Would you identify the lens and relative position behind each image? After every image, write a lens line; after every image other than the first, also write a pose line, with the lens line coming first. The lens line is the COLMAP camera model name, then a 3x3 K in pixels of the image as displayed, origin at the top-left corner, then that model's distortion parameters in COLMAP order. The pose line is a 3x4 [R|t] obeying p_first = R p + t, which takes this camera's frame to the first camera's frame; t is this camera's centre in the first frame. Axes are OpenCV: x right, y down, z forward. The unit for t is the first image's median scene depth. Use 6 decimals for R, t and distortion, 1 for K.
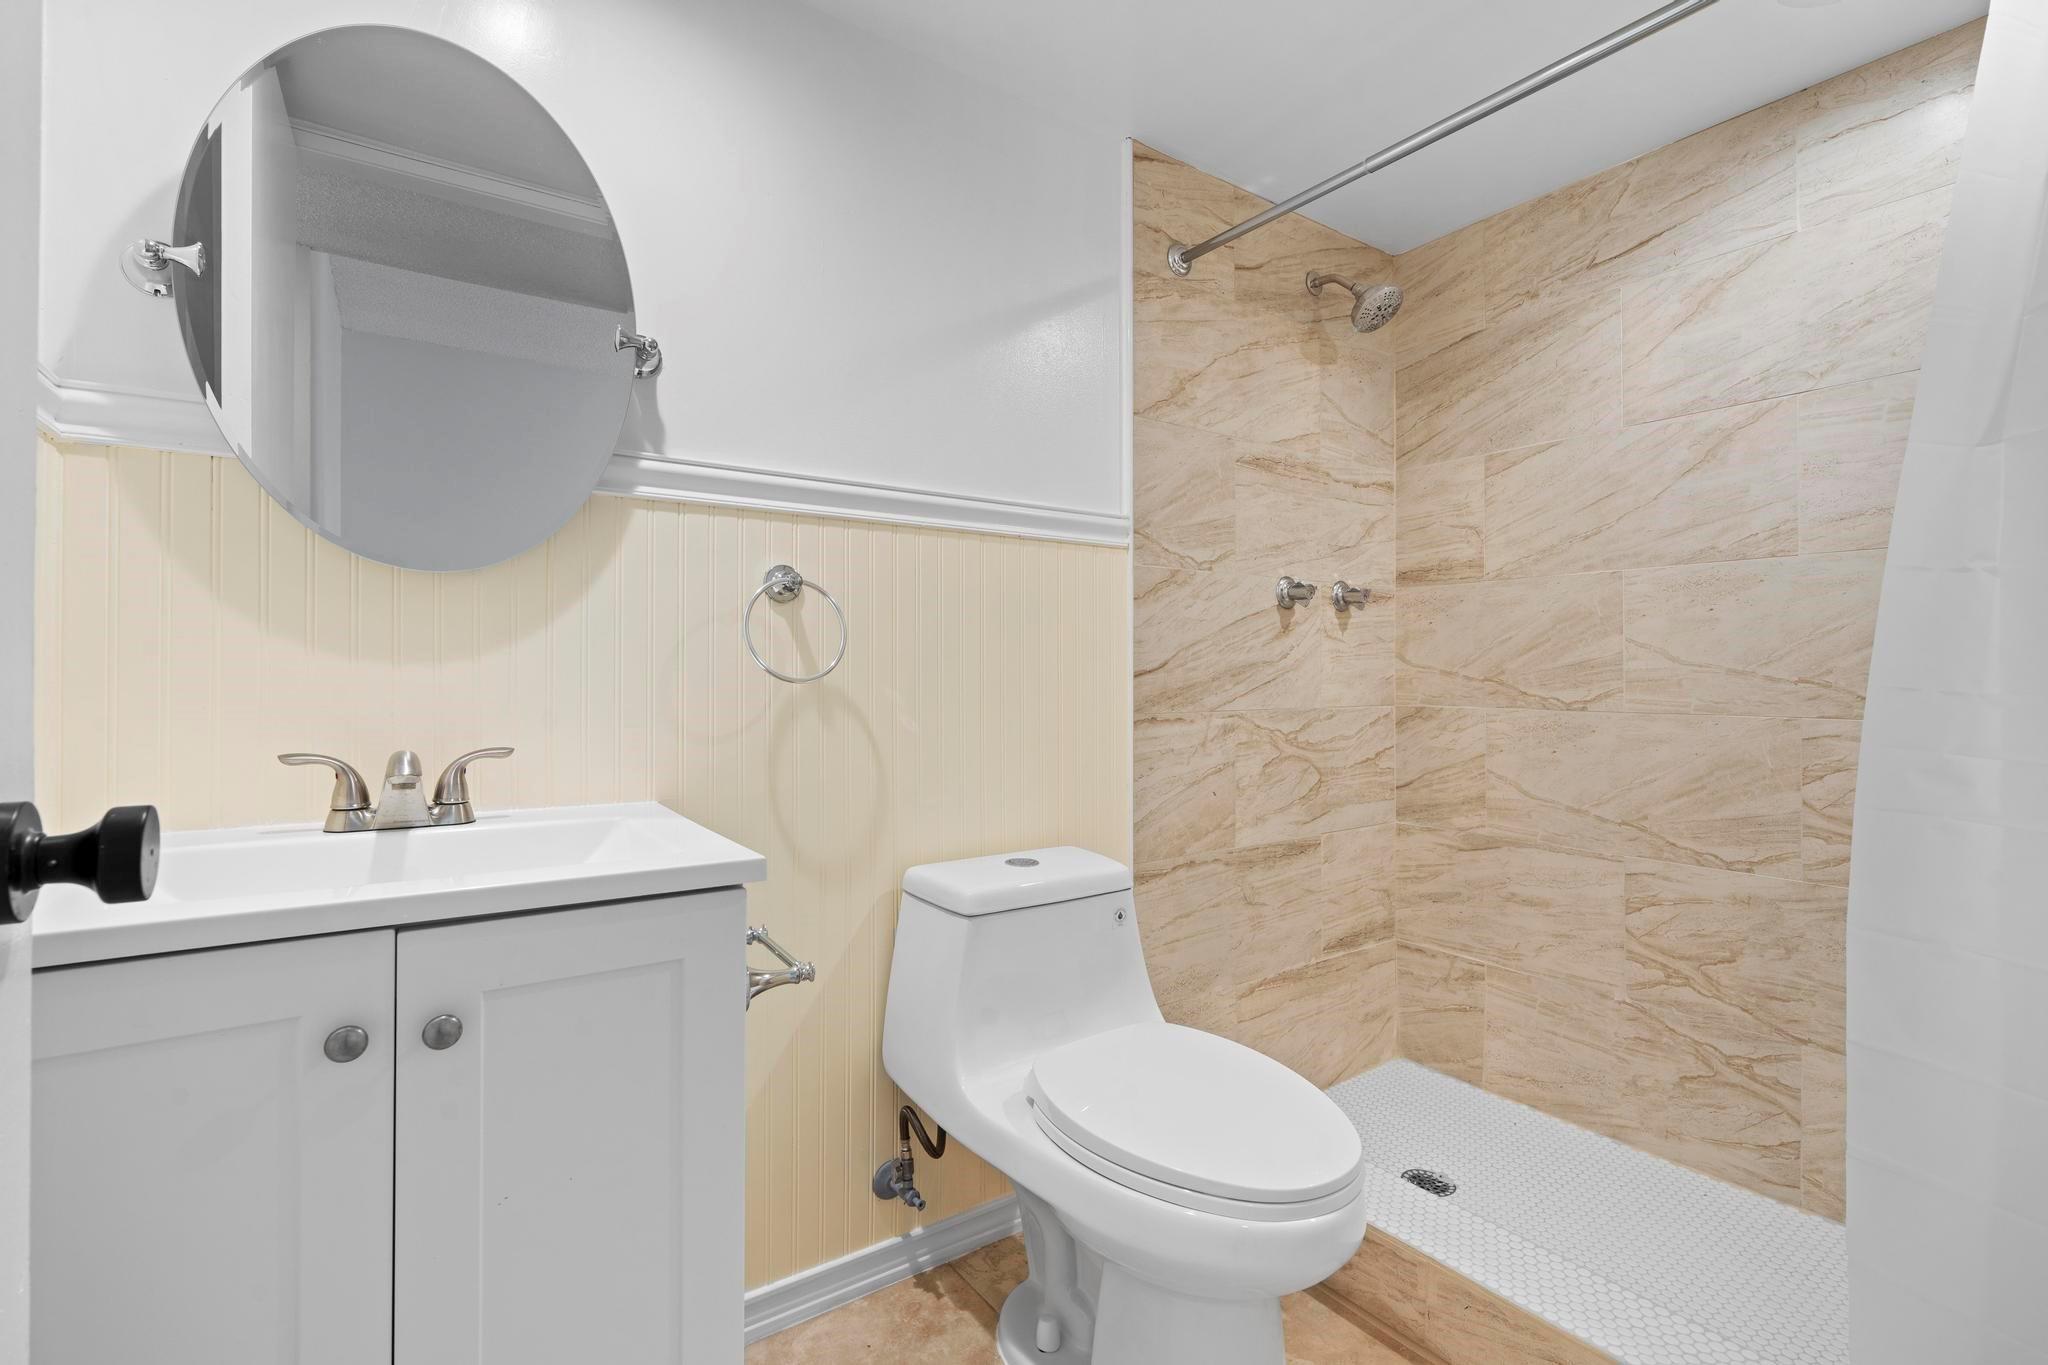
lens RADIAL K [[942.4, 0, 1025.4], [0, 942.4, 660.0], [0, 0, 1]] dist [-0.000580, 0.000276]
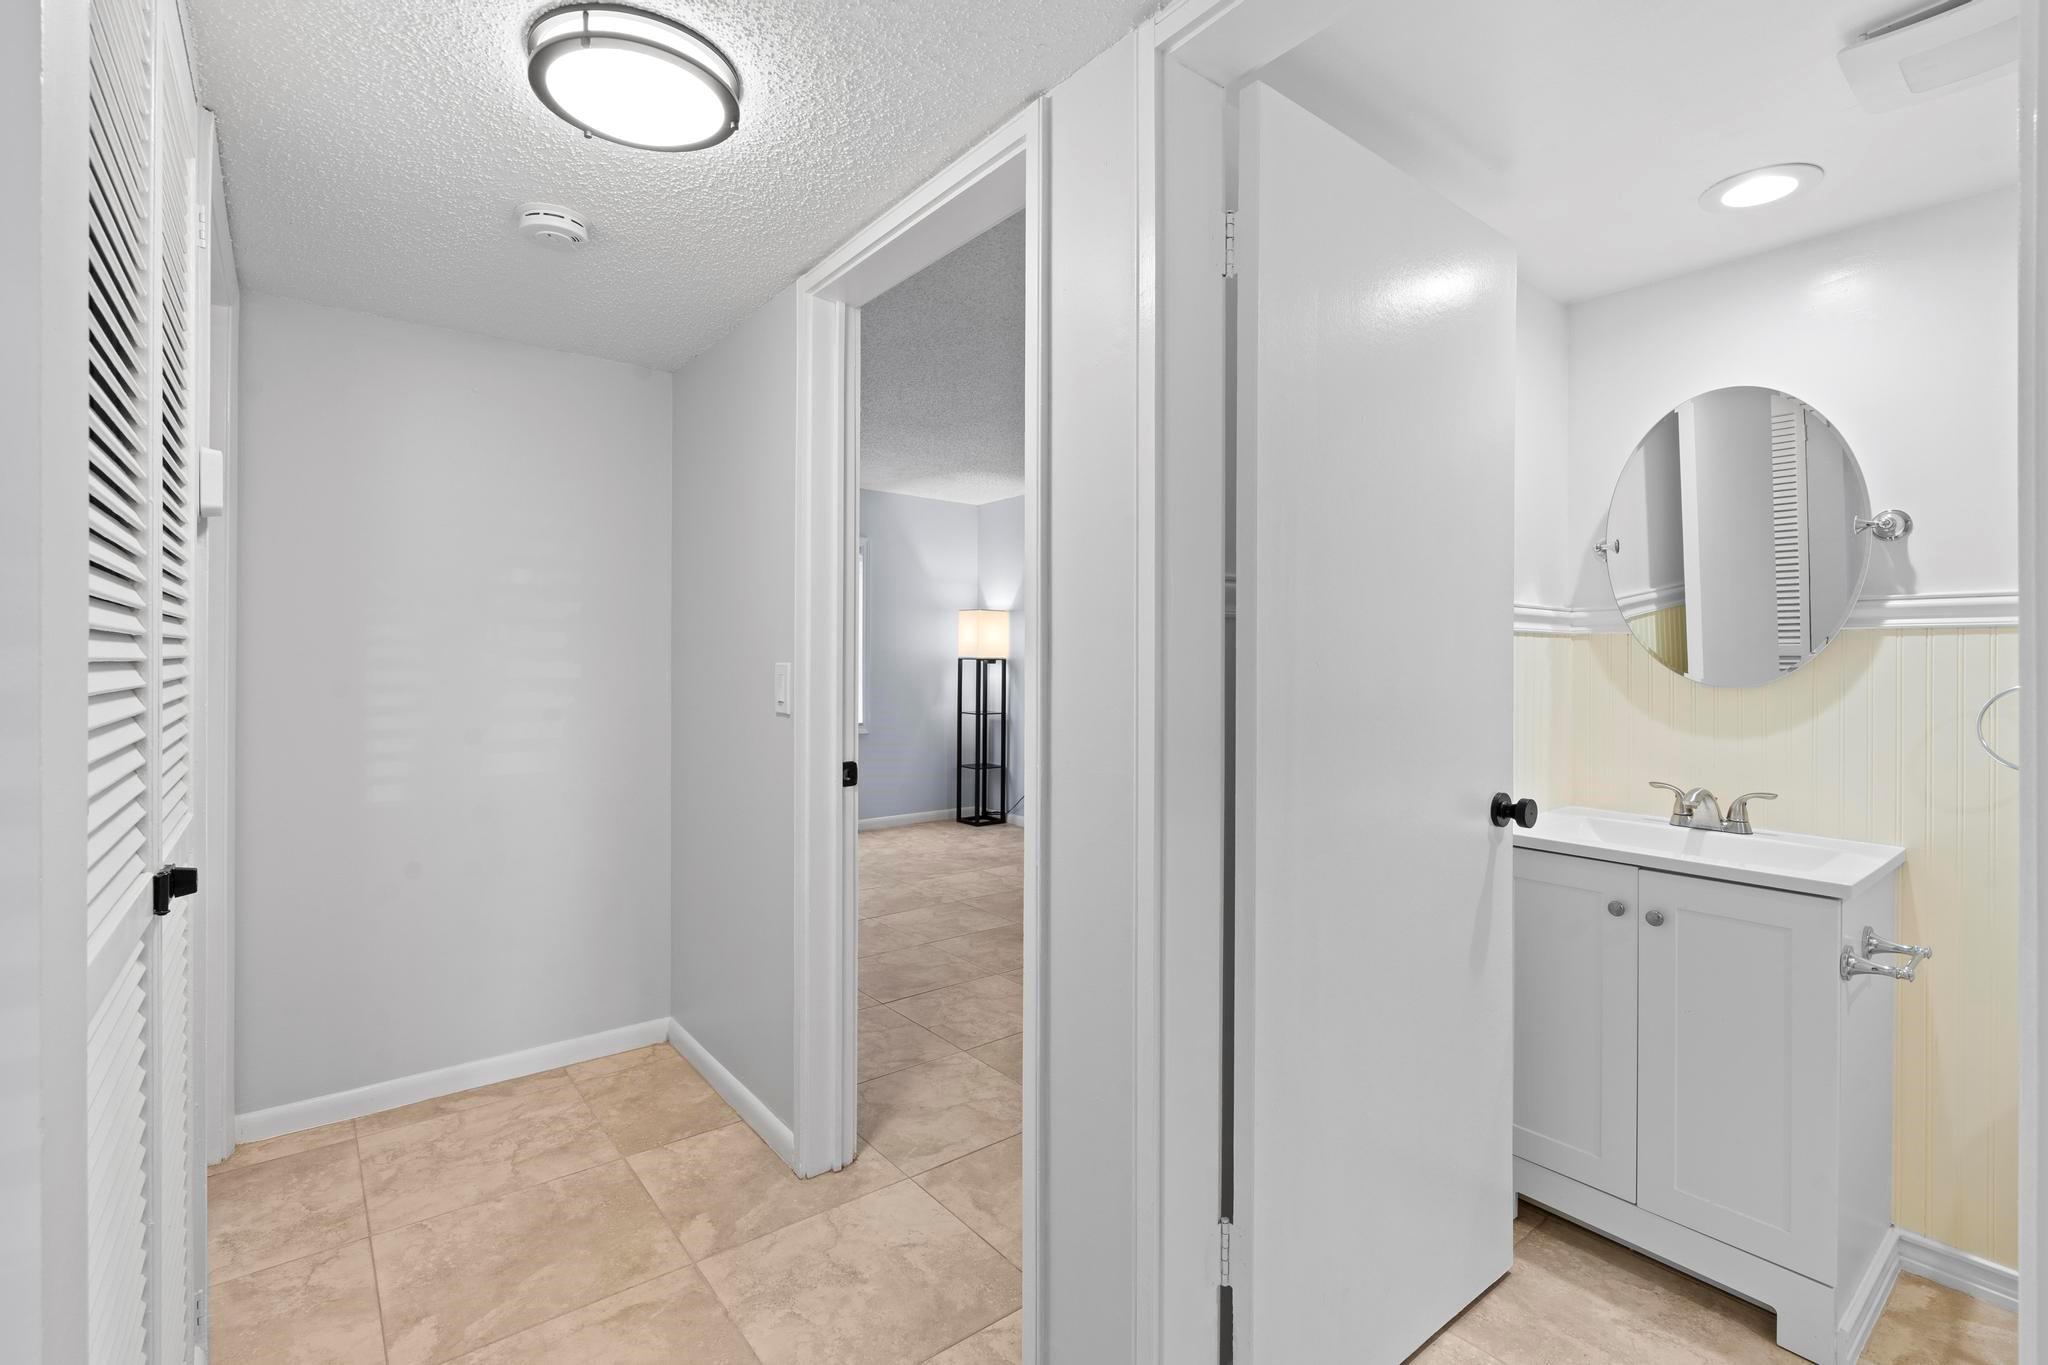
lens RADIAL K [[942.4, 0, 1025.4], [0, 942.4, 660.0], [0, 0, 1]] dist [-0.000580, 0.000276]
pose [[0.070554, -0.002242, -0.997505, 1.081555], [0.013558, 0.999907, -0.001289, -0.168765], [0.997416, -0.013433, 0.070578, -0.459185]]
